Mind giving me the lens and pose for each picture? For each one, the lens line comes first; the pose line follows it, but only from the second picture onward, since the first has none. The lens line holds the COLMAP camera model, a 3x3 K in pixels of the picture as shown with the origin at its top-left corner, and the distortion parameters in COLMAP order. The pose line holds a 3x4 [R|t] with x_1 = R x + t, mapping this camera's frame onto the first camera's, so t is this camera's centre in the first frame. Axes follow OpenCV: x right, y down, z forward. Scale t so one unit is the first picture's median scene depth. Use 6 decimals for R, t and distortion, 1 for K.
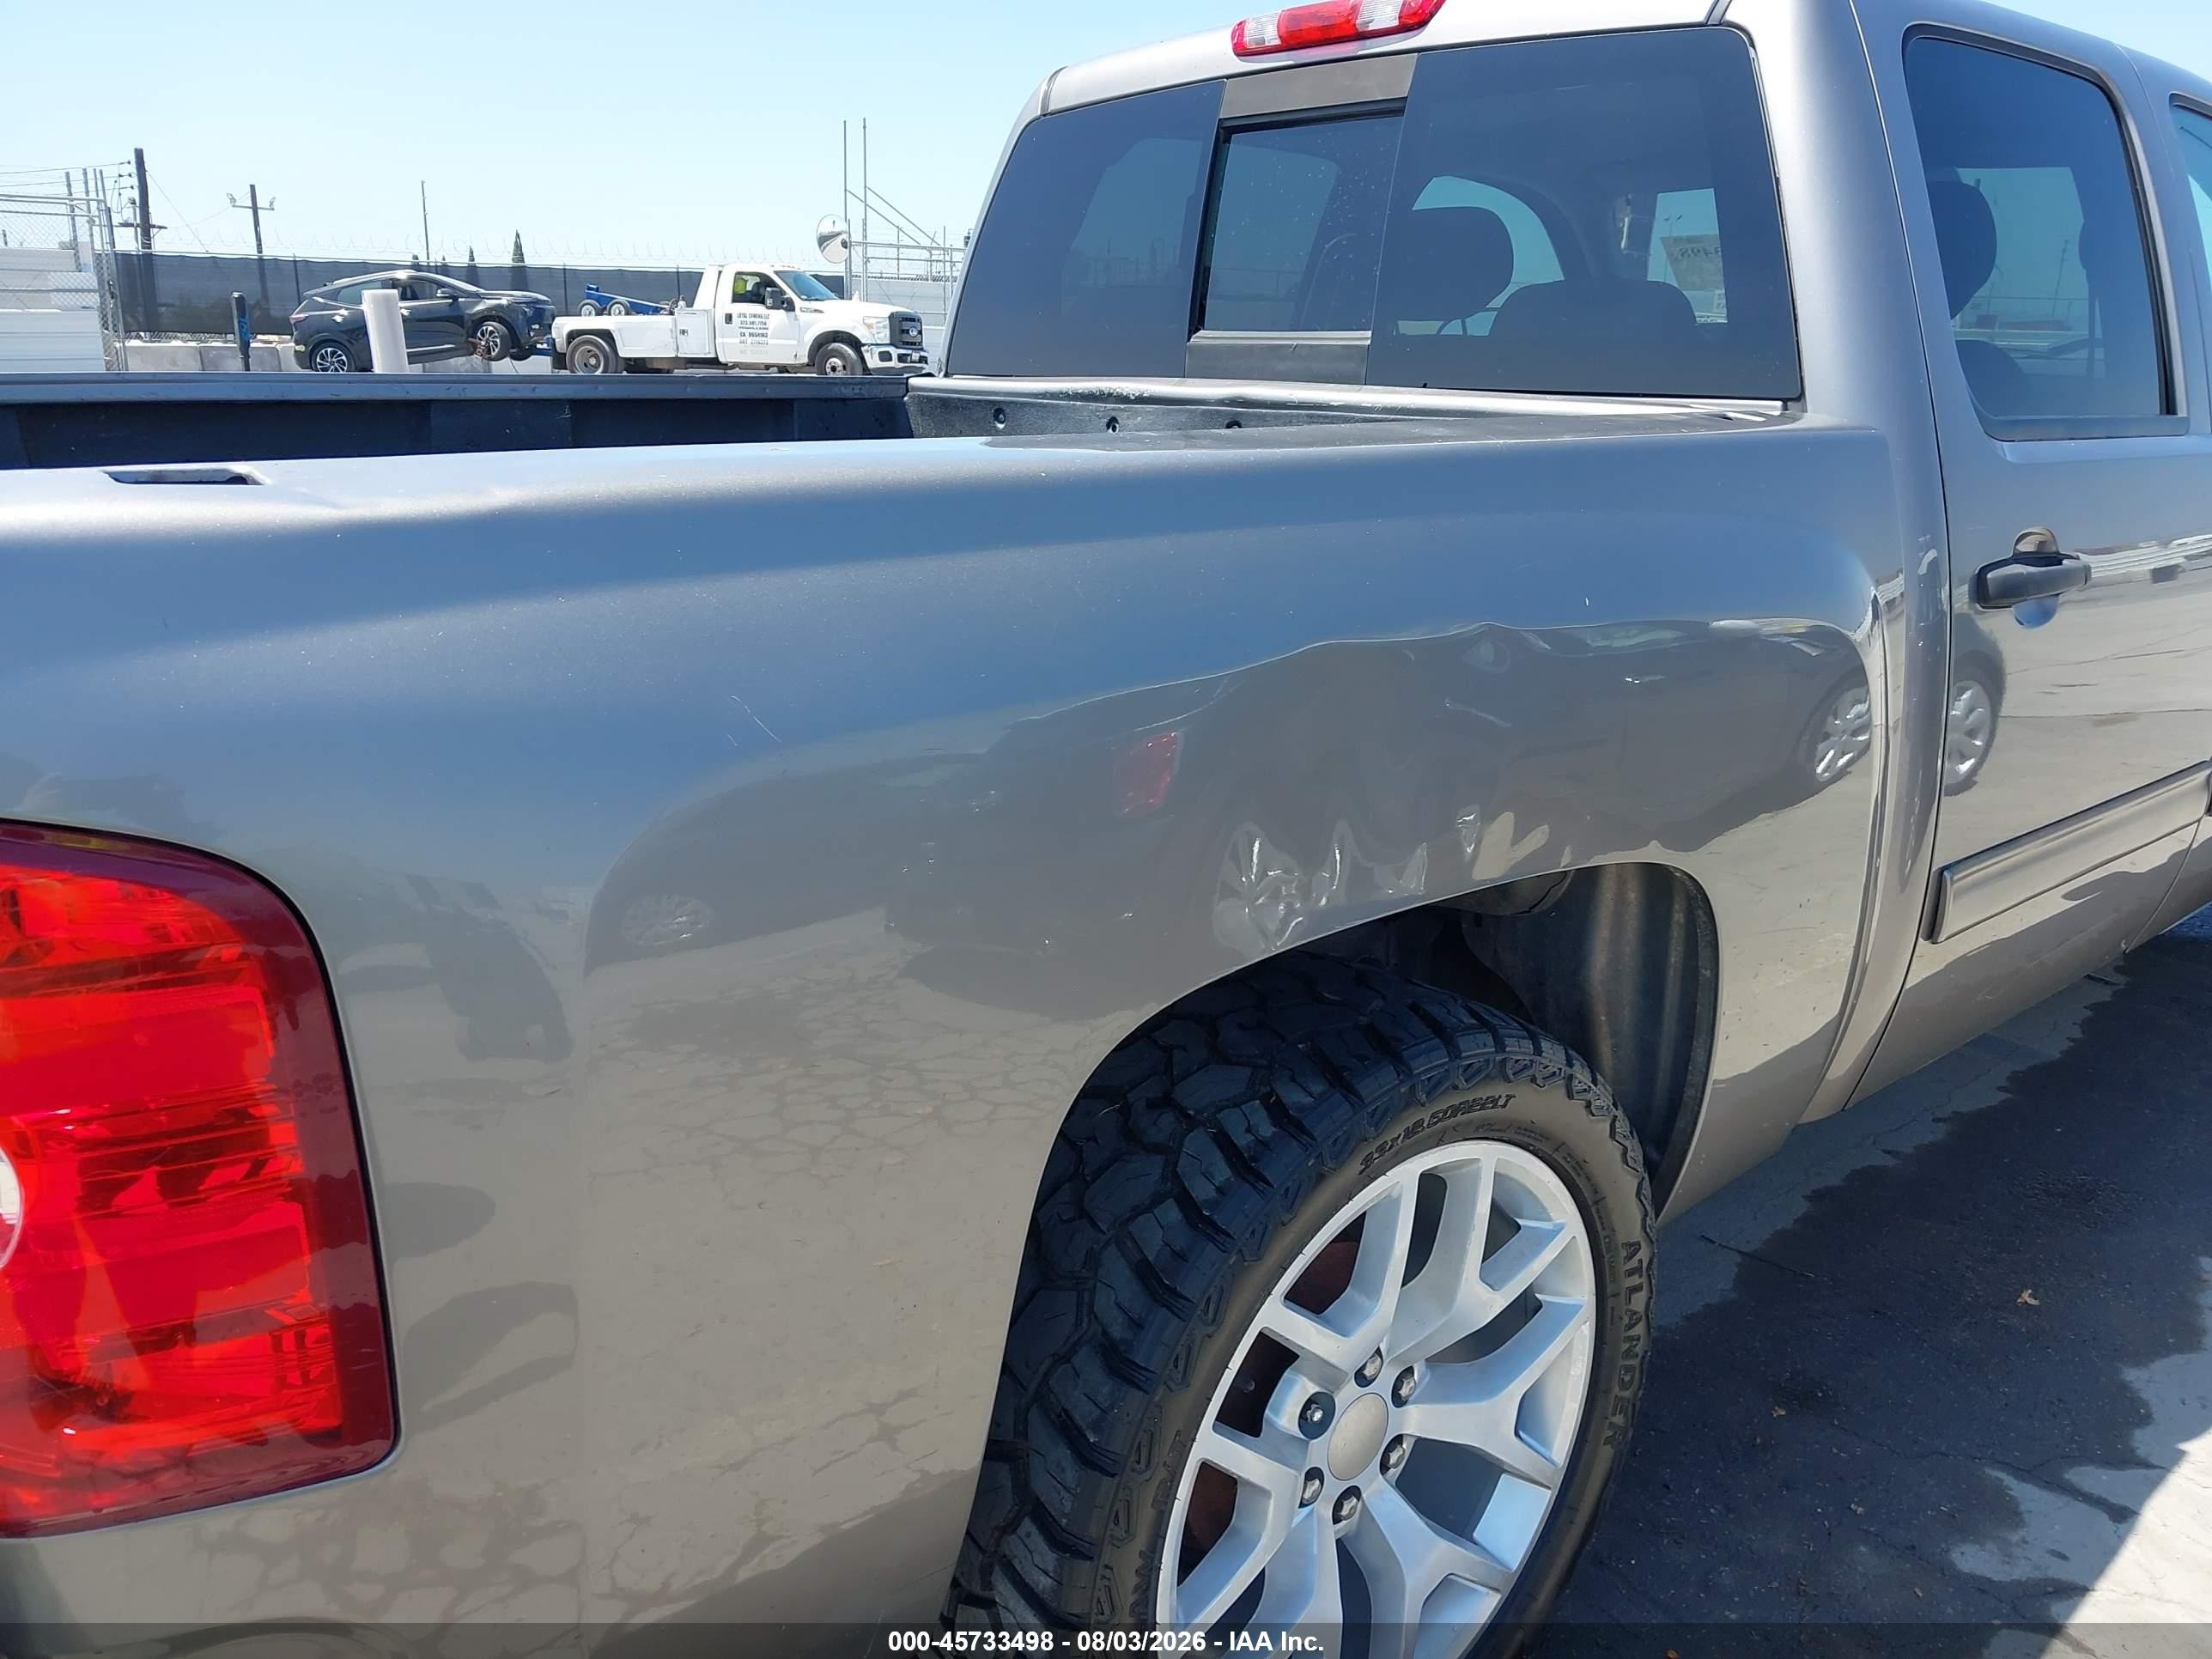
lens RADIAL K [[1749.9, 0, 1107.7], [0, 1749.9, 812.1], [0, 0, 1]] dist [0.005477, -0.008891]
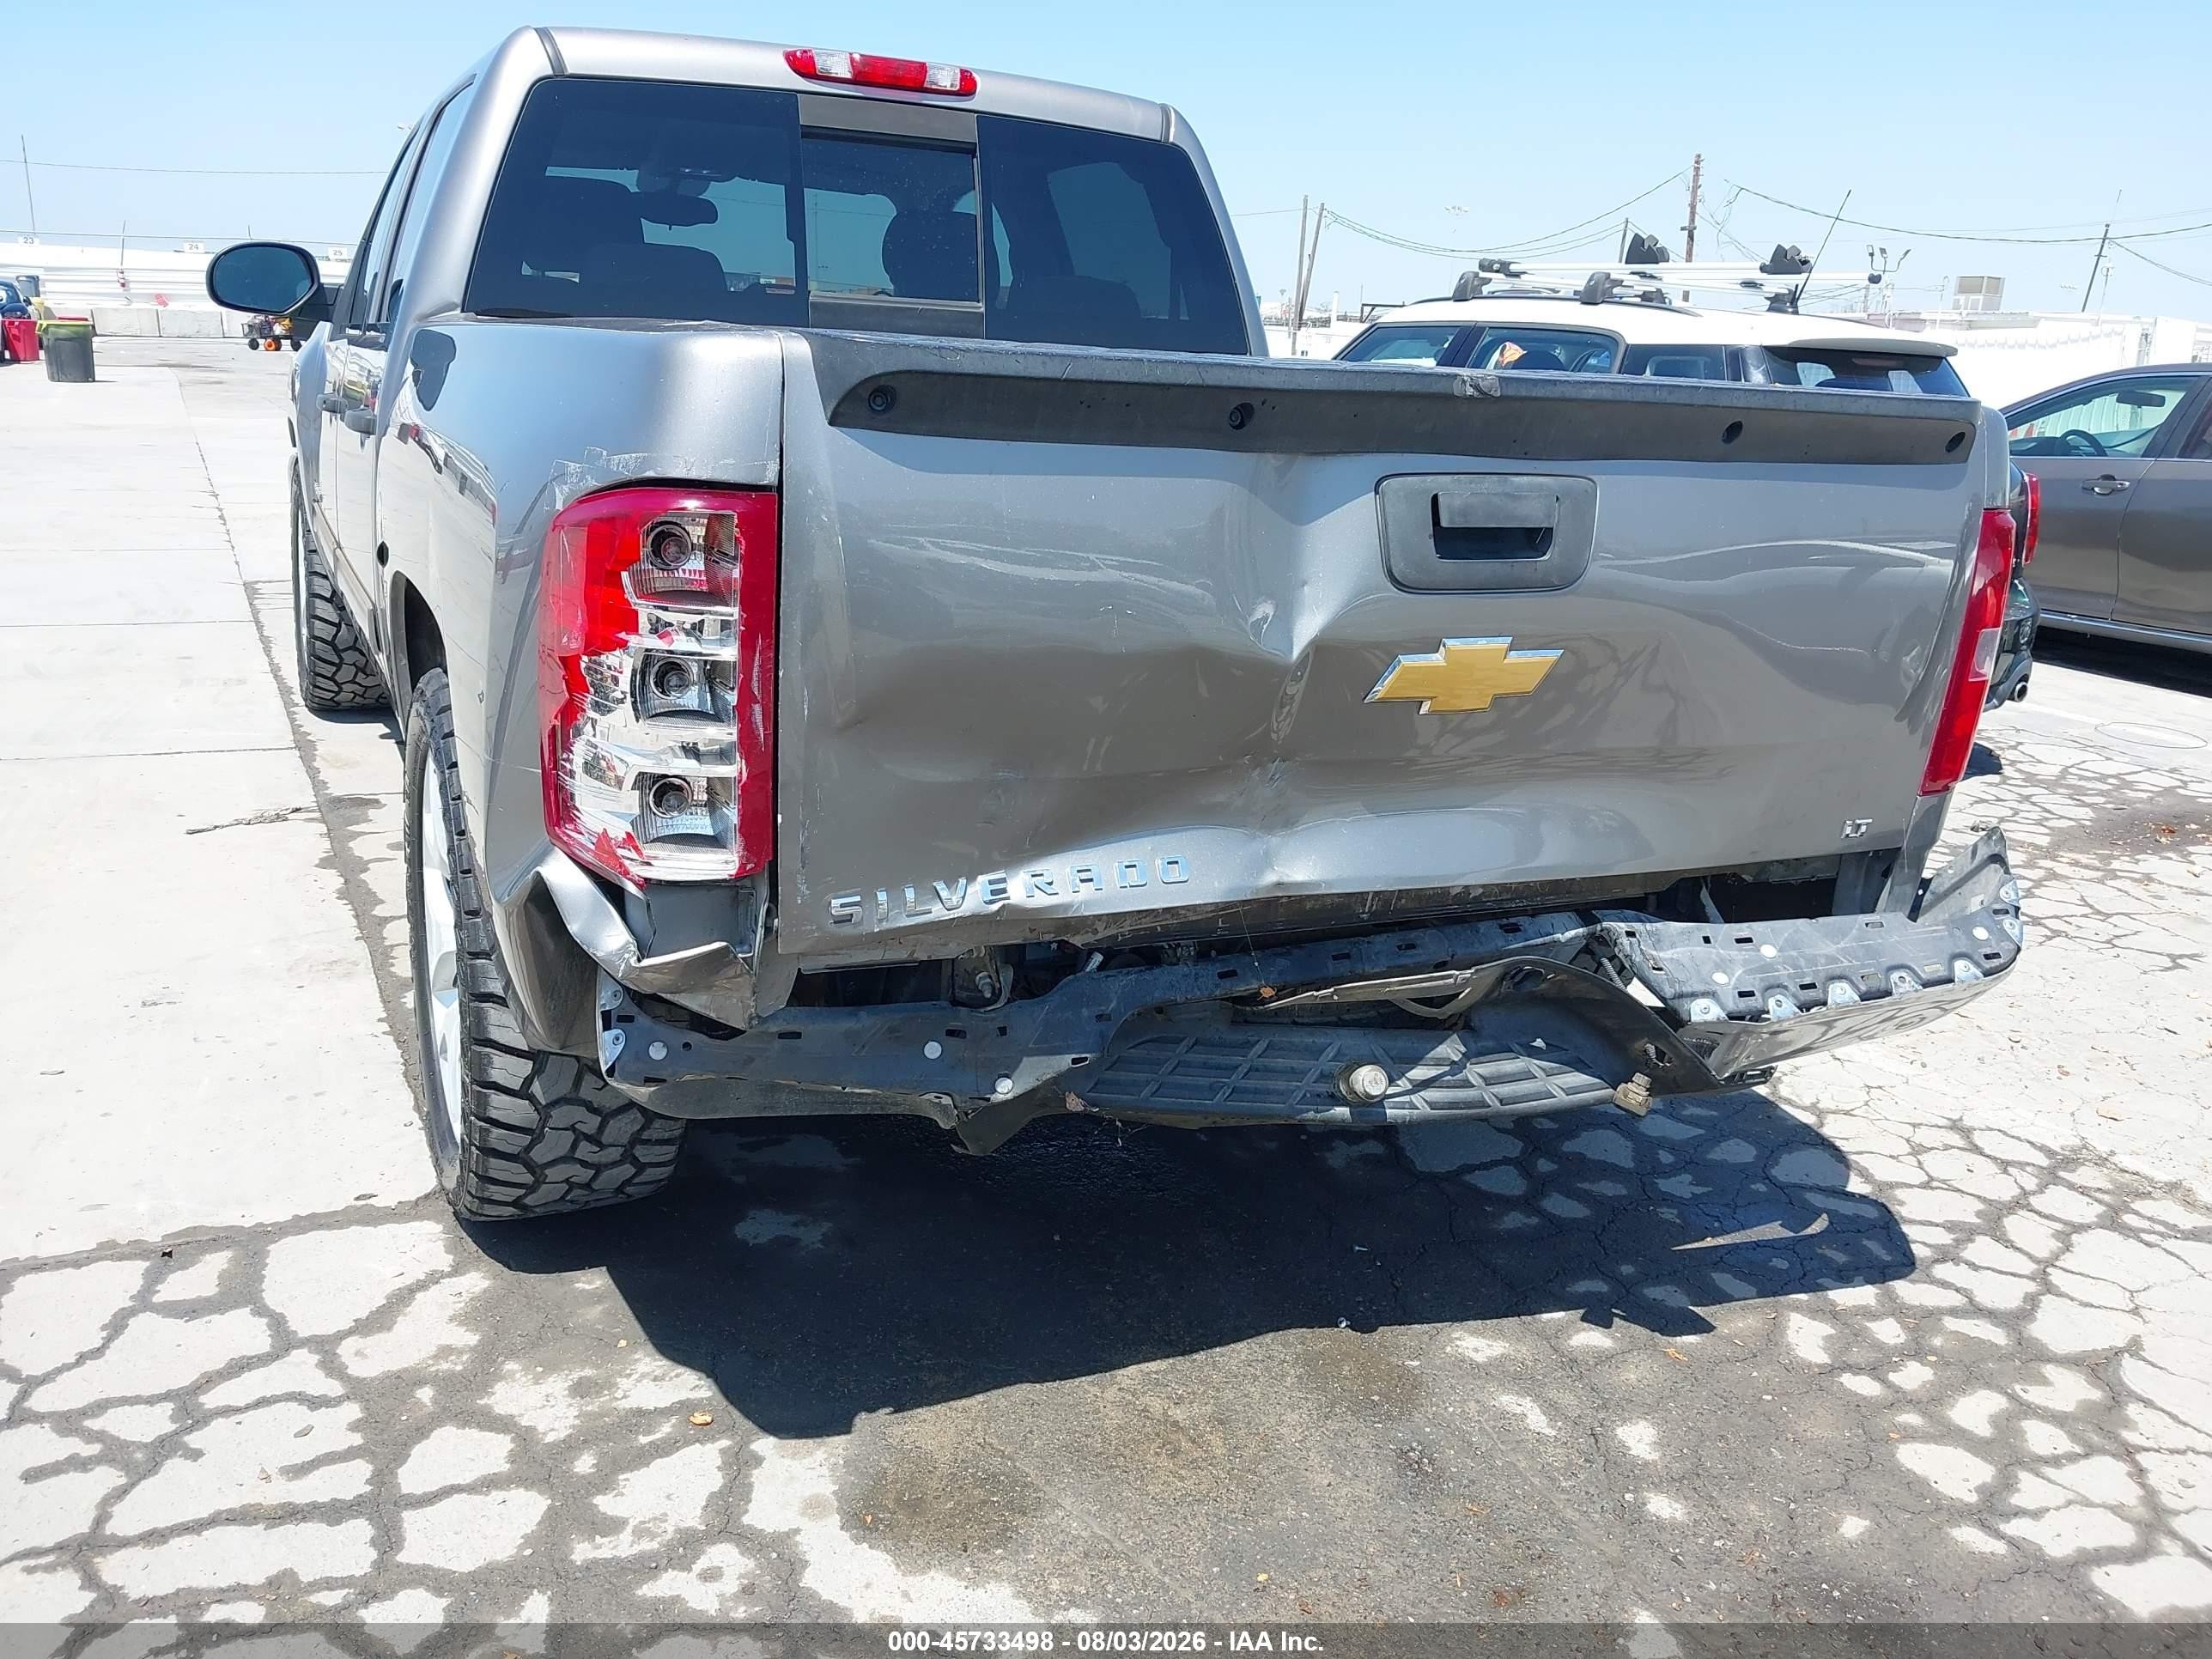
lens RADIAL K [[1749.9, 0, 1106.1], [0, 1749.9, 841.5], [0, 0, 1]] dist [0.005477, -0.008891]
pose [[0.255650, -0.259165, 0.931384, -1.523335], [0.205285, 0.955981, 0.209661, -0.151549], [-0.944723, 0.137599, 0.297599, 0.614829]]
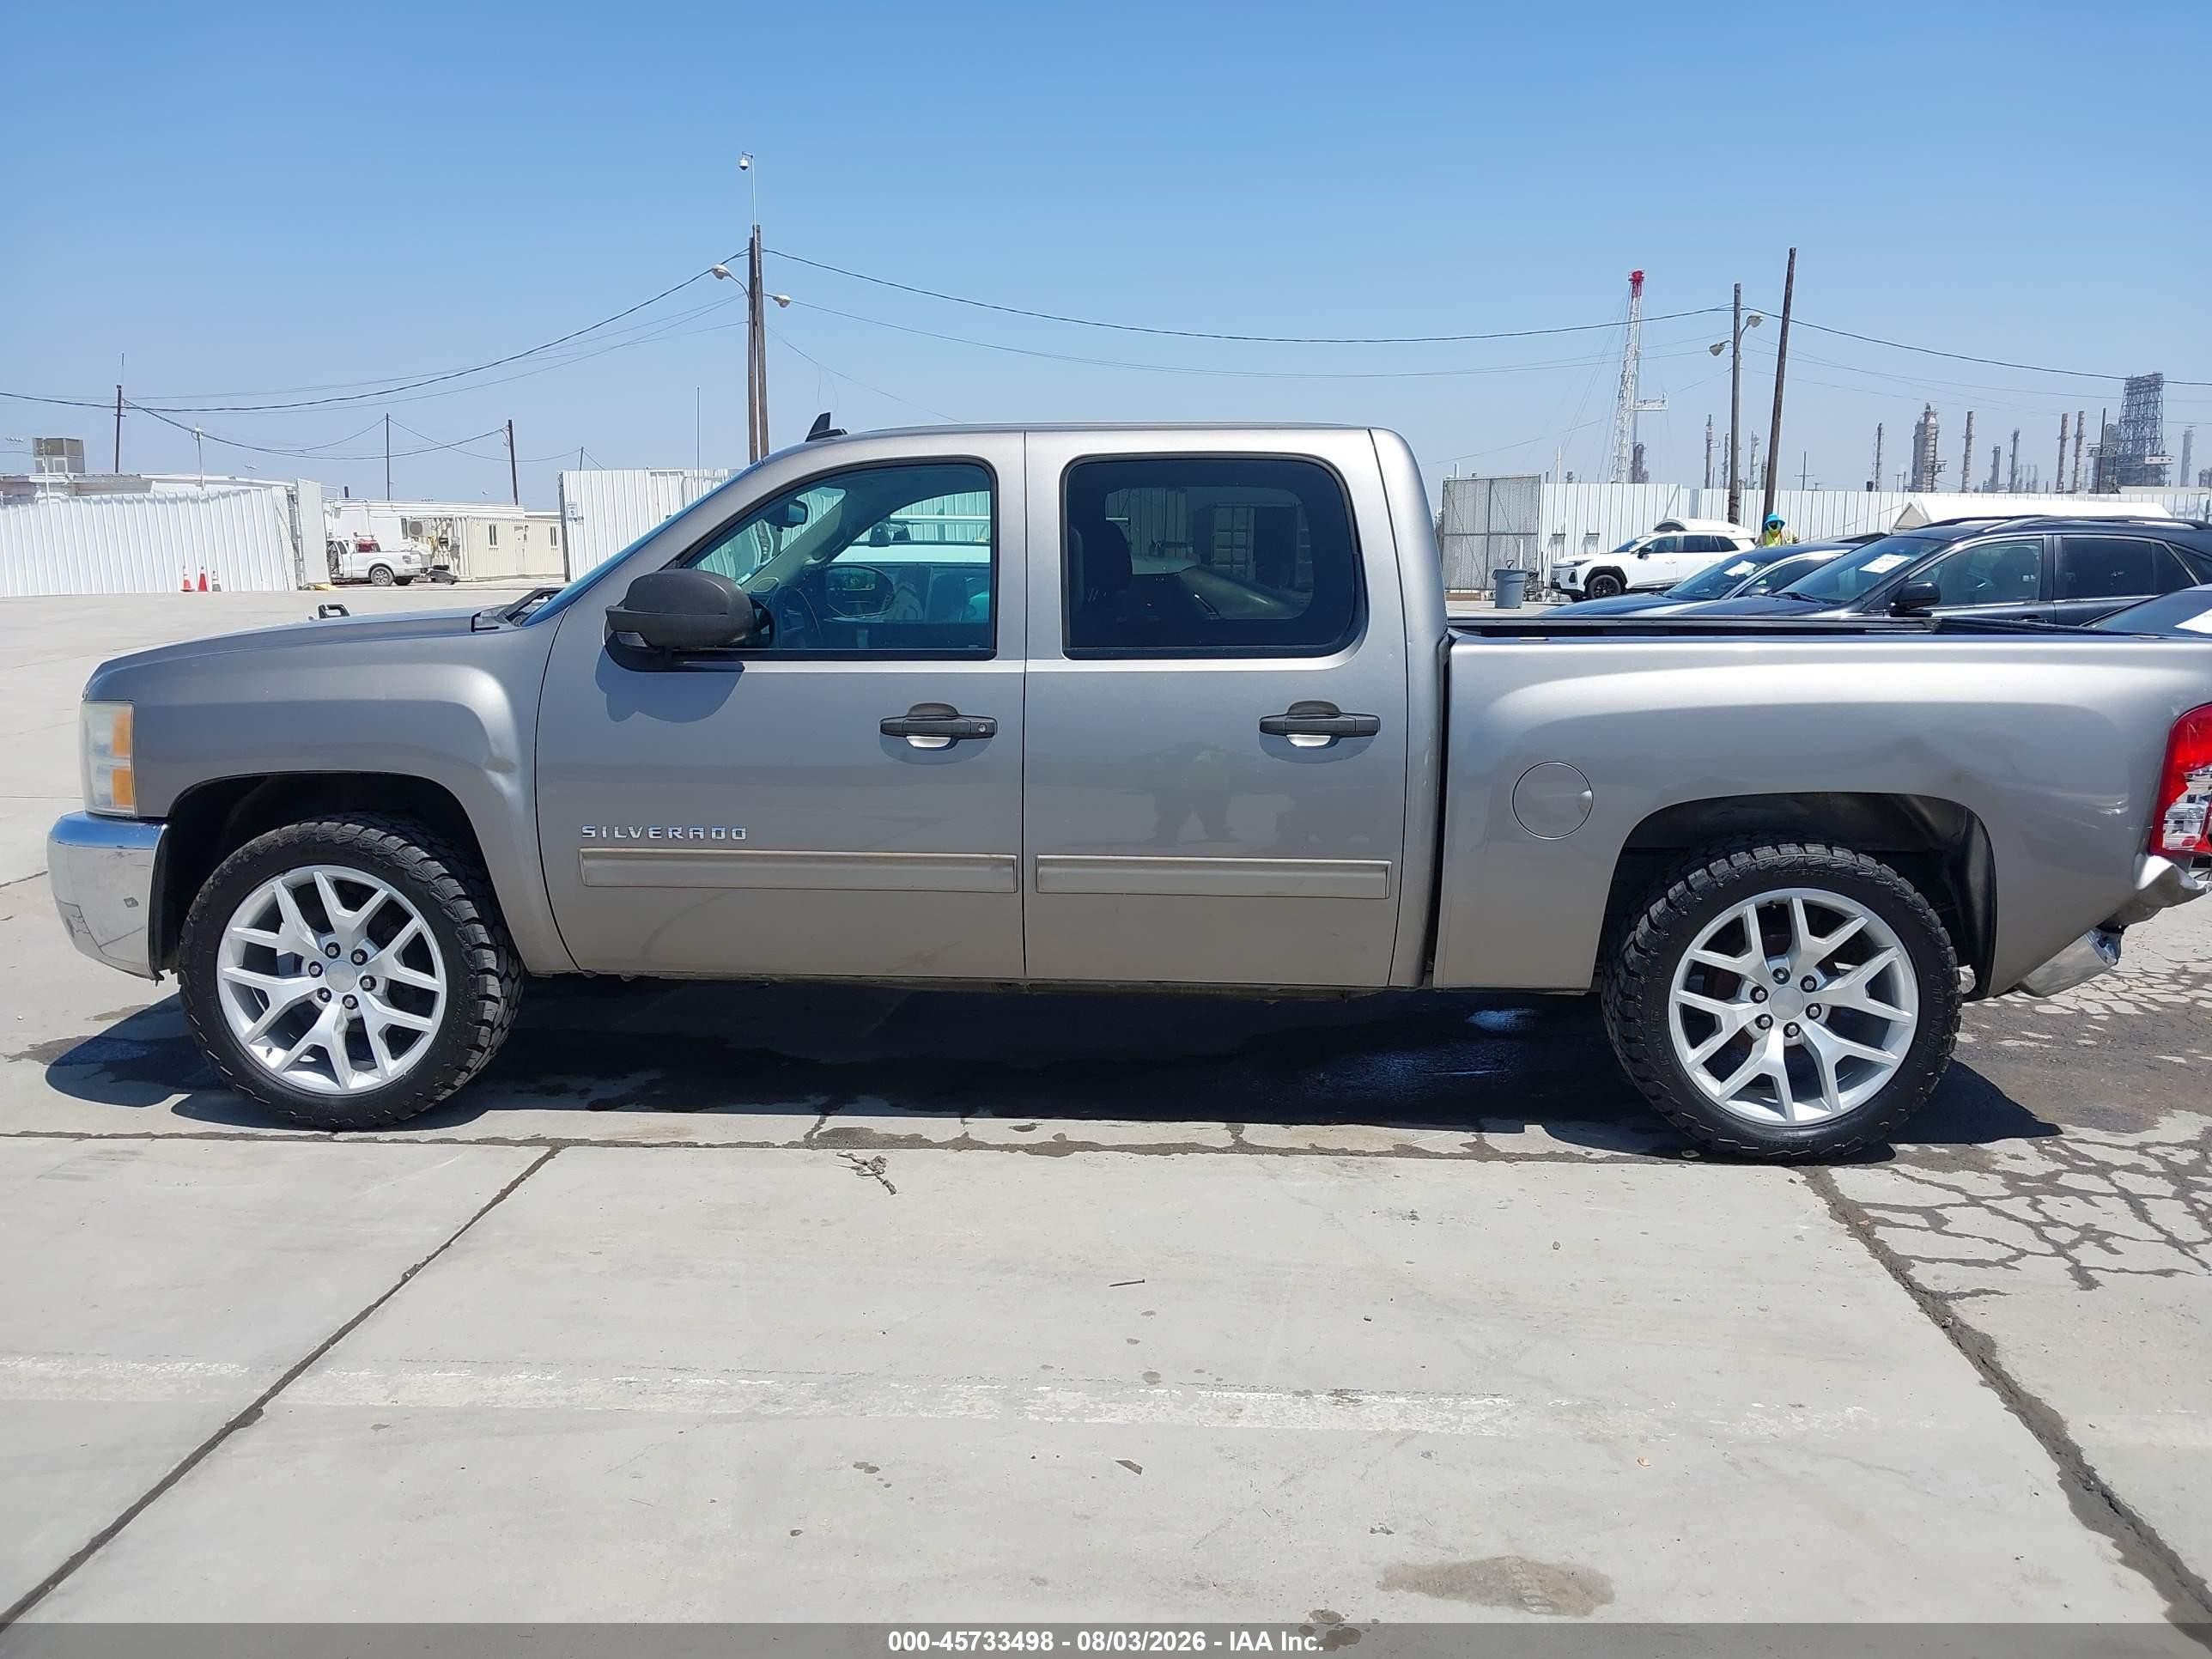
lens RADIAL K [[1749.9, 0, 1106.3], [0, 1749.9, 837.7], [0, 0, 1]] dist [0.005477, -0.008891]
pose [[-0.712861, -0.124269, 0.690208, -1.326710], [0.174478, 0.921805, 0.346170, -0.960378], [-0.679255, 0.367197, -0.635436, 3.233031]]
